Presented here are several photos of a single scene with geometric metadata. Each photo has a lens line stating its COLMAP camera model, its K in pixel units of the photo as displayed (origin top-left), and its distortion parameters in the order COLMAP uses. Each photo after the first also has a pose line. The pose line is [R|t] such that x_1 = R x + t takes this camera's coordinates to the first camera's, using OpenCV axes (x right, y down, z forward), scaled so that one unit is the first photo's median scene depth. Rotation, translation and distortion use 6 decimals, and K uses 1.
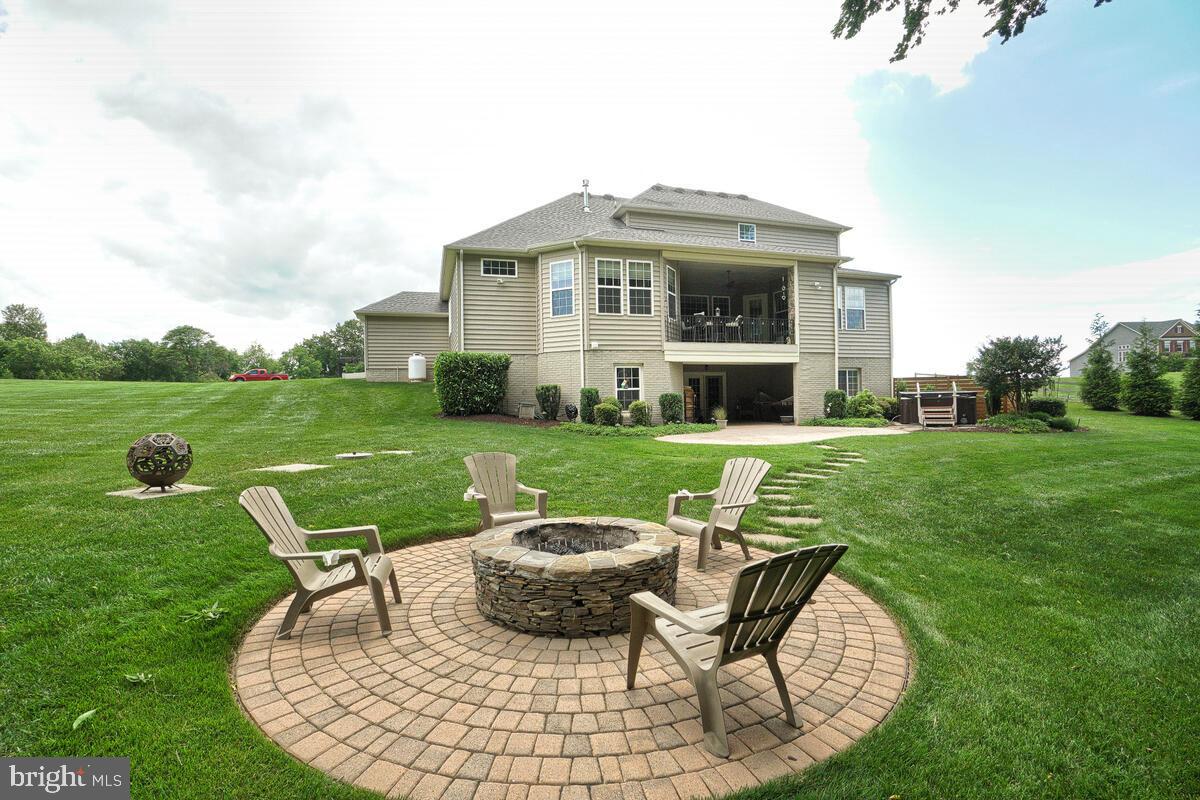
lens RADIAL K [[519.6, 0, 612.8], [0, 519.6, 405.5], [0, 0, 1]] dist [-0.056934, 0.026830]
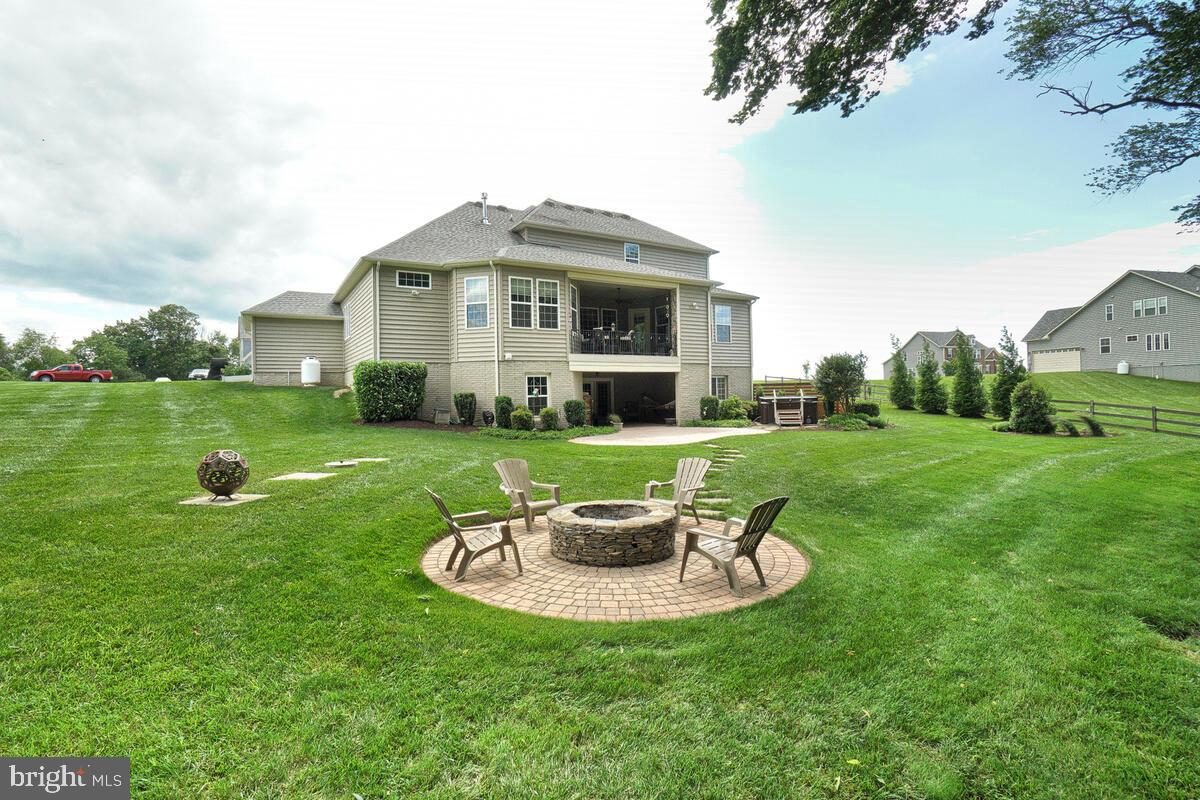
lens RADIAL K [[537.9, 0, 600.0], [0, 537.9, 400.0], [0, 0, 1]] dist [-0.053372, 0.019036]
pose [[0.970164, -0.002144, 0.242440, -0.114929], [0.002979, 0.999991, -0.003077, -0.018798], [-0.242431, 0.003707, 0.970162, -0.134144]]
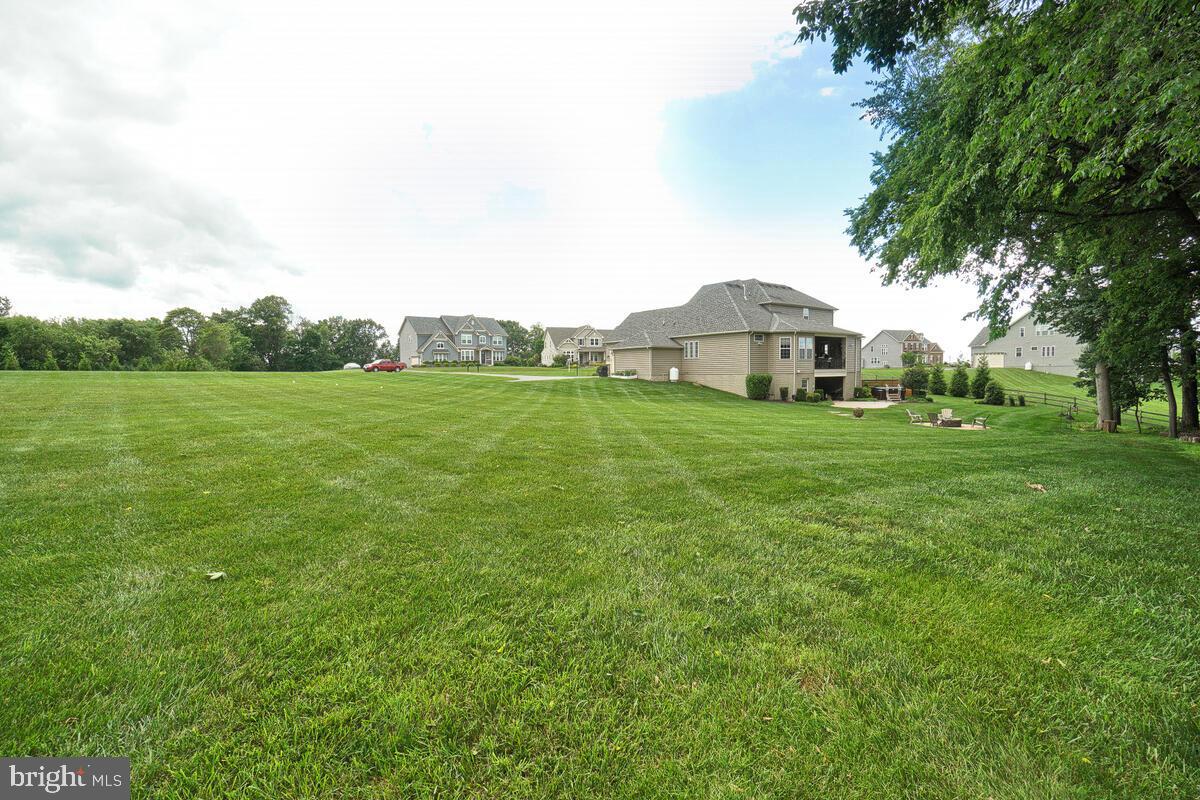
lens RADIAL K [[512.9, 0, 614.0], [0, 512.9, 396.2], [0, 0, 1]] dist [-0.011433, -0.000018]
pose [[0.934572, -0.009582, 0.355645, -1.692738], [-0.004056, 0.999285, 0.037580, -0.079595], [-0.355751, -0.036563, 0.933865, -0.992289]]
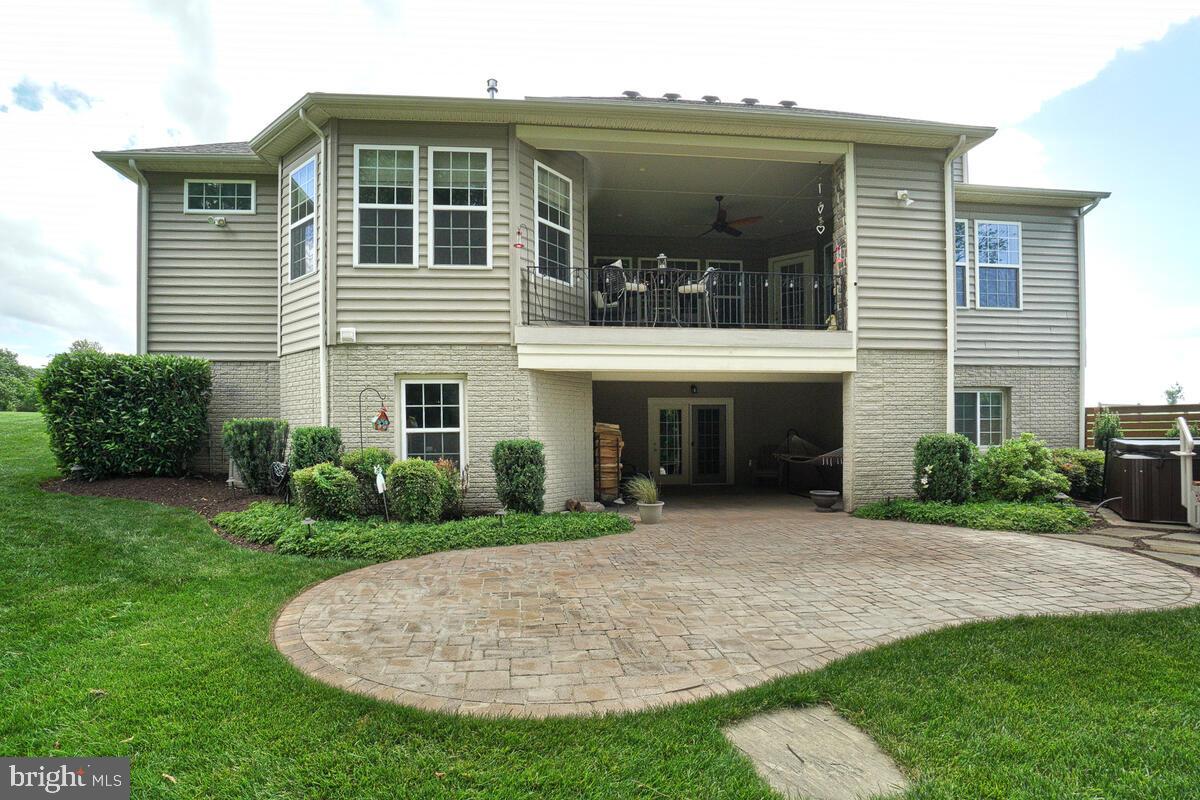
lens RADIAL K [[537.4, 0, 601.4], [0, 537.4, 443.7], [0, 0, 1]] dist [-0.053827, 0.018862]
pose [[0.978378, 0.011121, -0.206525, 0.264303], [-0.010616, 0.999937, 0.003556, -0.022296], [0.206552, -0.001287, 0.978435, 0.554757]]
